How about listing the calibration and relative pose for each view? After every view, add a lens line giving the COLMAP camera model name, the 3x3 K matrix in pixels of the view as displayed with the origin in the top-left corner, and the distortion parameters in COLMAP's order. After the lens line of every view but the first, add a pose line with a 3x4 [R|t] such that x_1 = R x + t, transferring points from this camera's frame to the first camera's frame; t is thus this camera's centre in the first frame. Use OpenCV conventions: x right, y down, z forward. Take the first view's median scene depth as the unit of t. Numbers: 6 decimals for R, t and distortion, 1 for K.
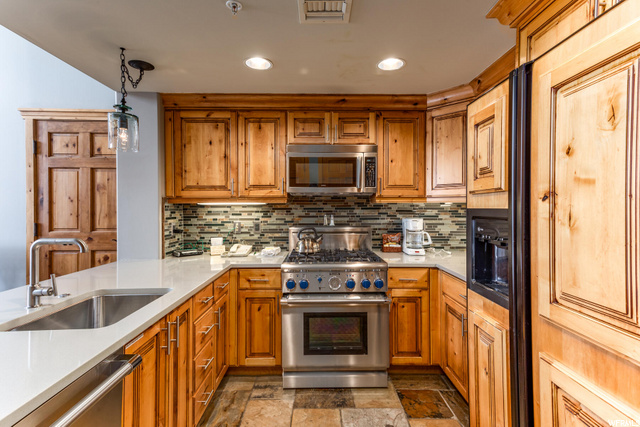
lens RADIAL K [[310.2, 0, 317.4], [0, 310.2, 209.0], [0, 0, 1]] dist [0.031270, 0.000326]
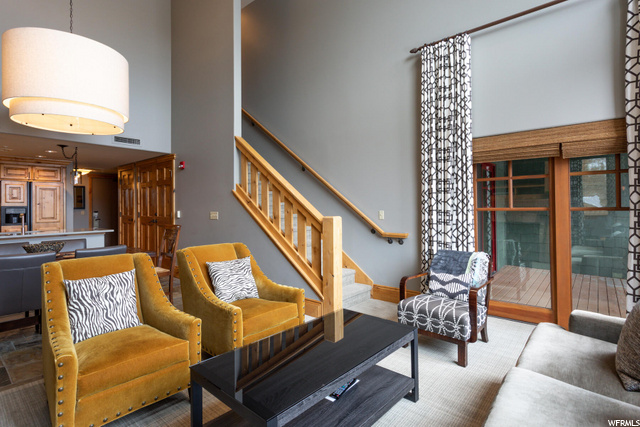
lens RADIAL K [[320.4, 0, 317.8], [0, 320.4, 205.9], [0, 0, 1]] dist [-0.001685, -0.000282]
pose [[-0.752544, 0.010289, 0.658462, -2.837216], [0.012826, 0.999917, -0.000966, 0.028547], [-0.658417, 0.007719, -0.752613, 0.762915]]
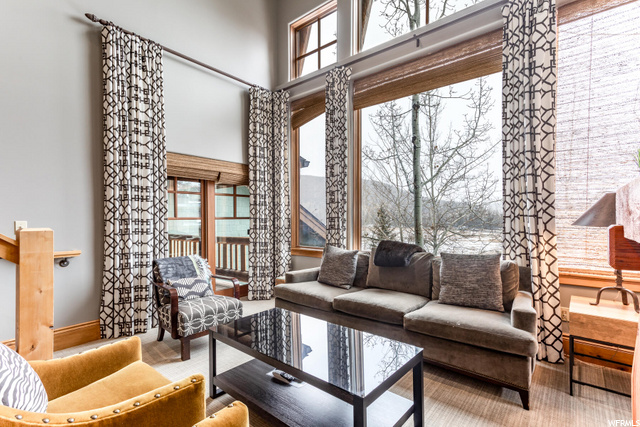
lens RADIAL K [[293.2, 0, 320.7], [0, 293.2, 226.5], [0, 0, 1]] dist [0.003160, 0.000544]
pose [[-0.633231, 0.030713, -0.773353, -1.906765], [0.003878, 0.999326, 0.036513, 0.041533], [0.773953, 0.020122, -0.632923, 0.695699]]
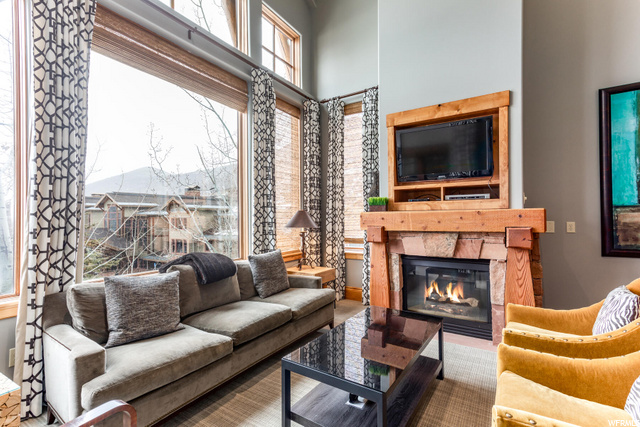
lens RADIAL K [[303.4, 0, 318.2], [0, 303.4, 215.1], [0, 0, 1]] dist [0.022529, 0.000292]
pose [[0.840568, -0.010735, -0.541600, -2.083662], [0.004219, 0.999903, -0.013271, 0.029457], [0.541690, 0.008870, 0.840532, -0.476217]]
